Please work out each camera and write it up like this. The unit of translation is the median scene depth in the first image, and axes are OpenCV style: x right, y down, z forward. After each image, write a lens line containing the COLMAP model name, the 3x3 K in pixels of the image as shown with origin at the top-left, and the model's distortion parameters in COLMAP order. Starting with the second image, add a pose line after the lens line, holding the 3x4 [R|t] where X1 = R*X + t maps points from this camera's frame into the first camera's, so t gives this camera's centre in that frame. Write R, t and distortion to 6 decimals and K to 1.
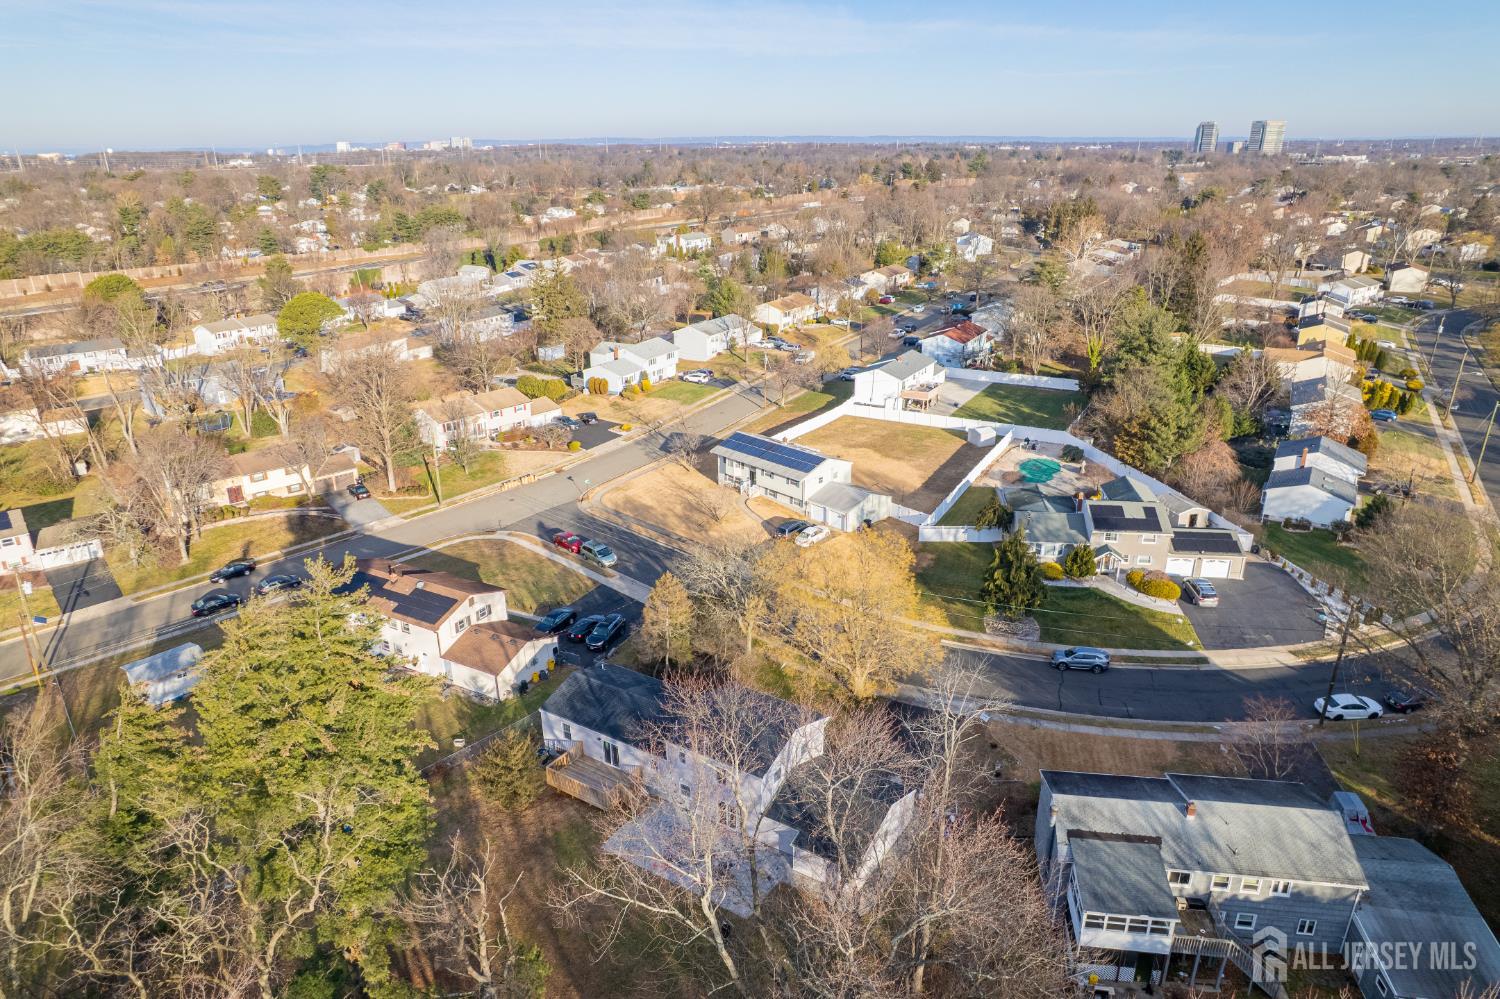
lens RADIAL K [[964.6, 0, 741.9], [0, 964.6, 511.3], [0, 0, 1]] dist [-0.074947, 0.065035]
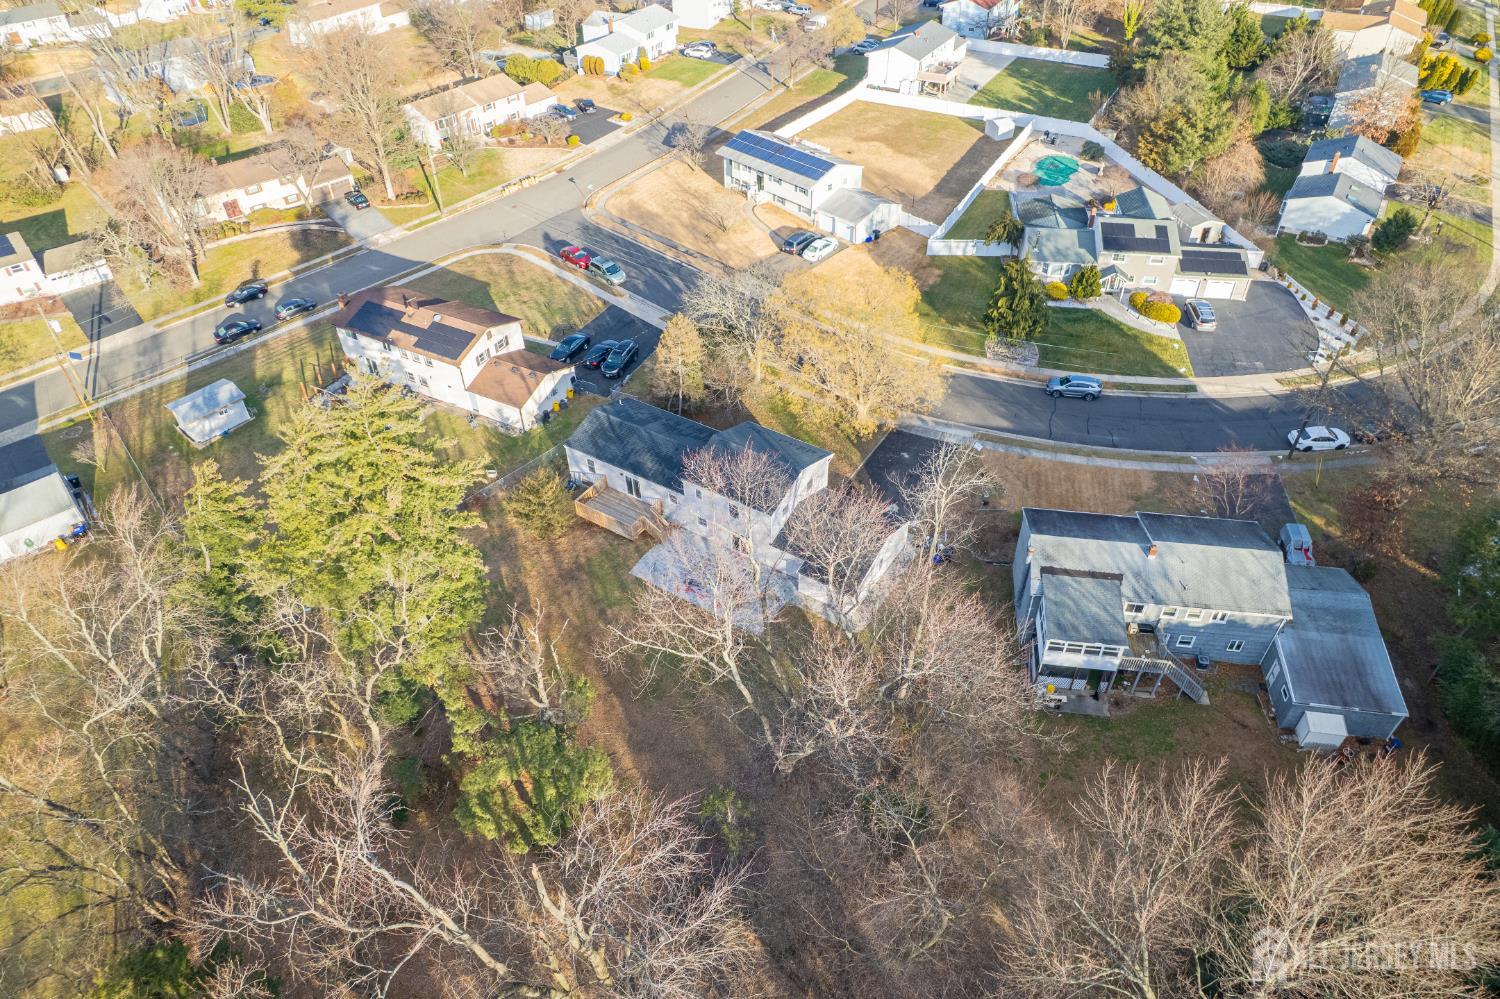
lens RADIAL K [[964.6, 0, 741.9], [0, 964.6, 511.3], [0, 0, 1]] dist [-0.074947, 0.065035]
pose [[0.999951, -0.007058, -0.006919, -0.003143], [0.009012, 0.938528, 0.345086, -0.061491], [0.004058, -0.345131, 0.938546, -0.024416]]
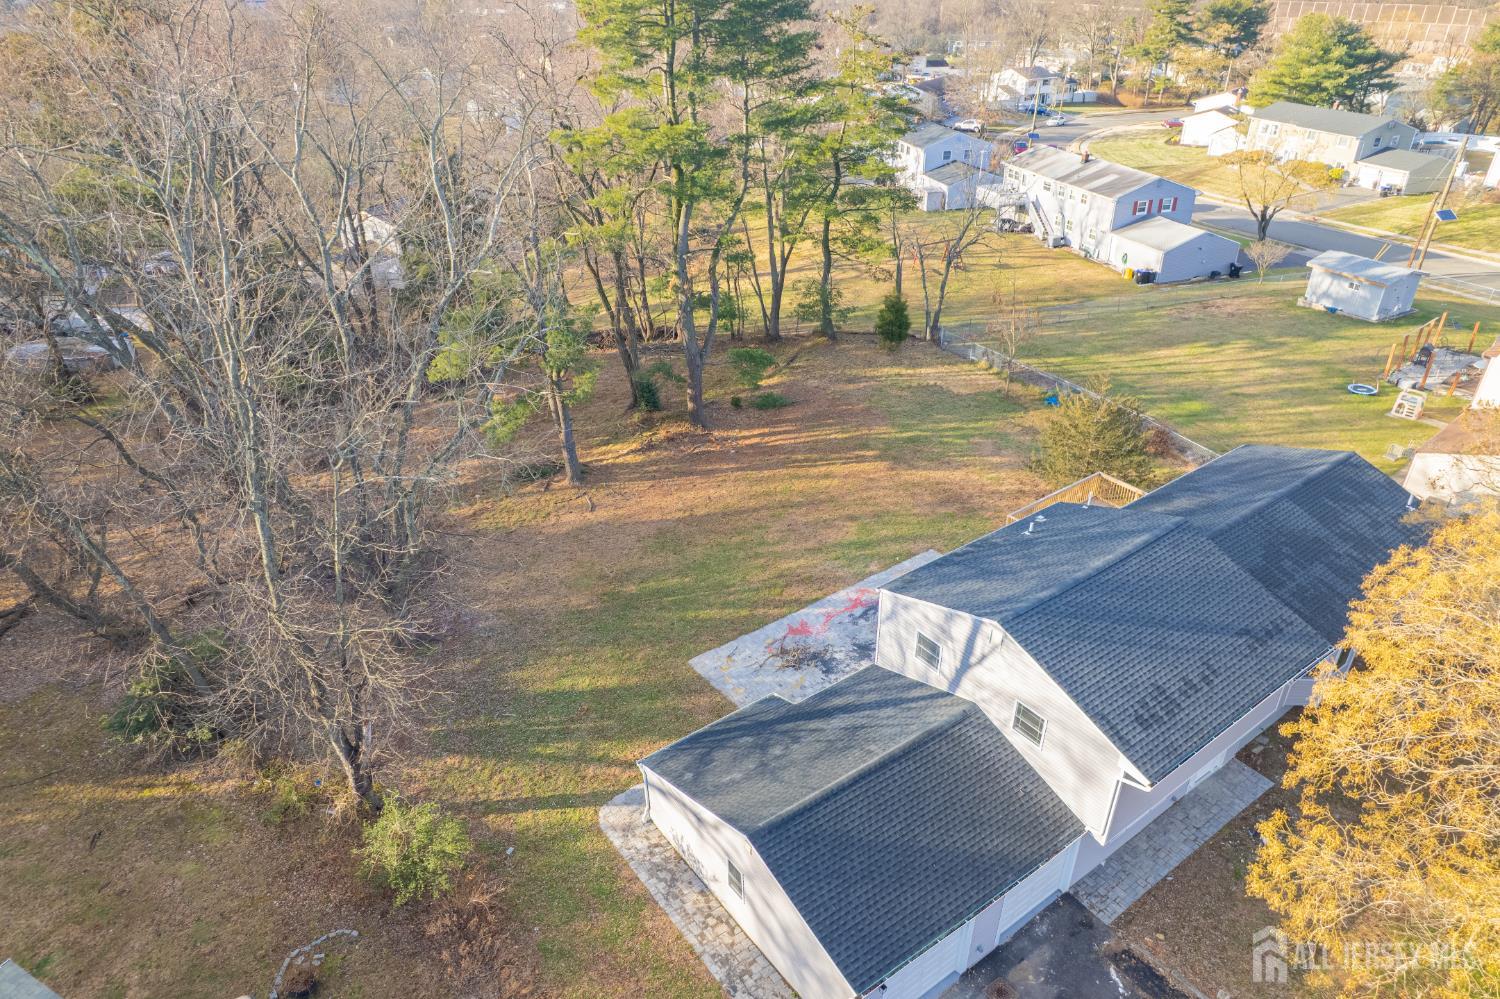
lens RADIAL K [[964.6, 0, 741.9], [0, 964.6, 511.3], [0, 0, 1]] dist [-0.074947, 0.065035]
pose [[-0.357977, 0.491210, -0.794082, 0.205320], [-0.319053, 0.734903, 0.598434, 0.006310], [0.877529, 0.467579, -0.106357, 0.535806]]
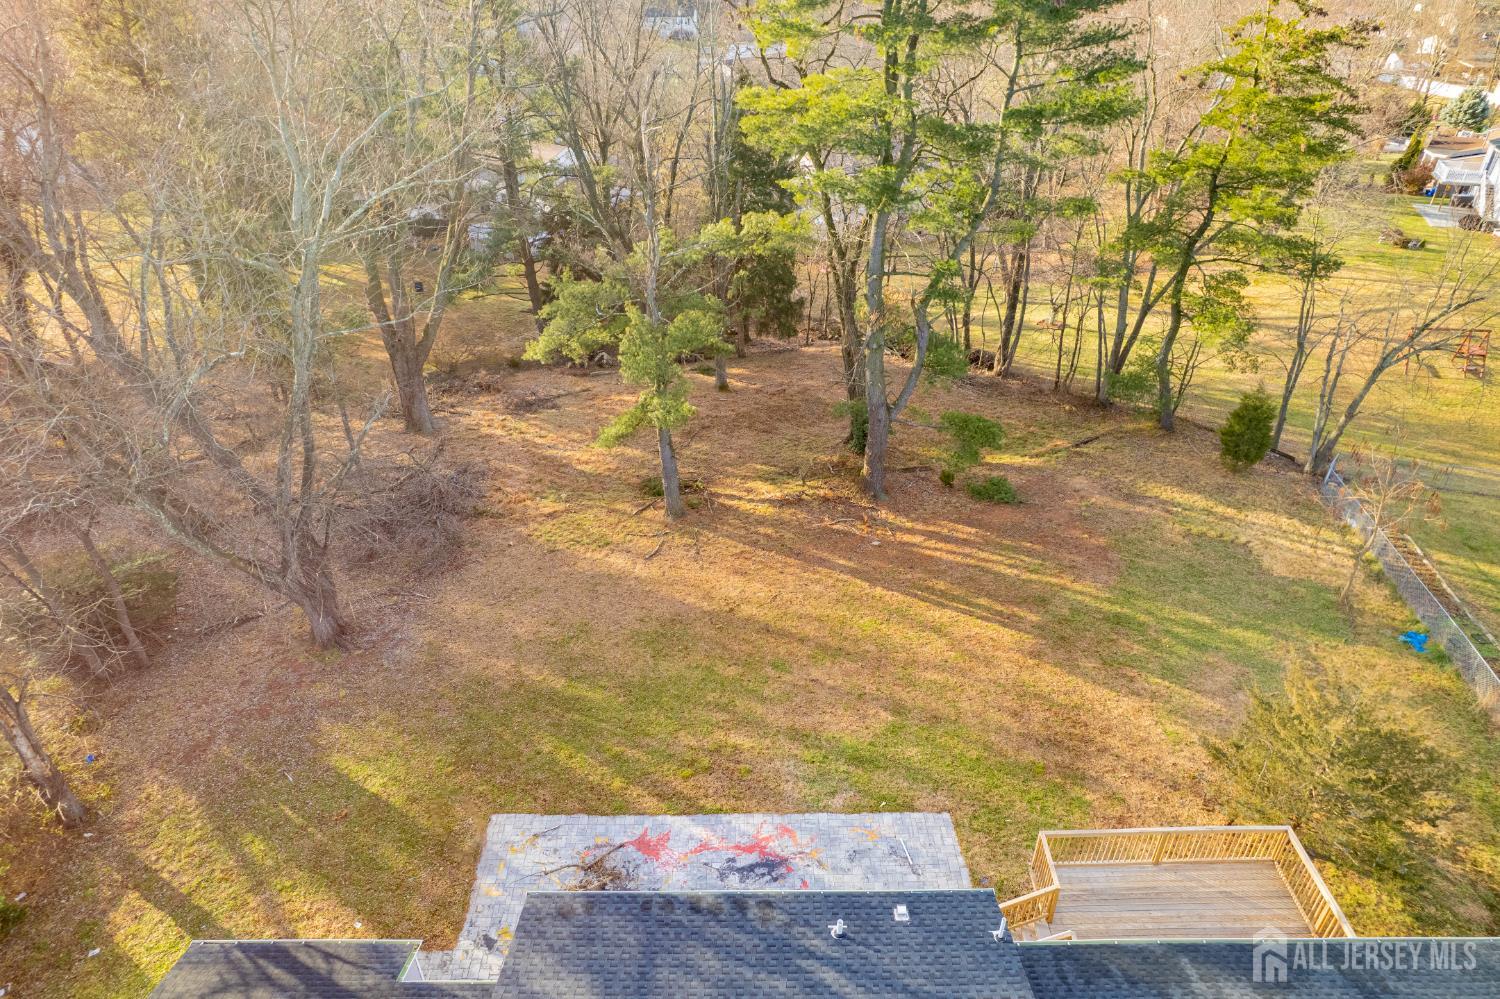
lens RADIAL K [[966.9, 0, 741.9], [0, 966.9, 509.7], [0, 0, 1]] dist [-0.076847, 0.068002]
pose [[-0.834169, 0.311261, -0.455279, 0.031992], [-0.188211, 0.615293, 0.765501, -0.000572], [0.518401, 0.724245, -0.454675, 0.589690]]
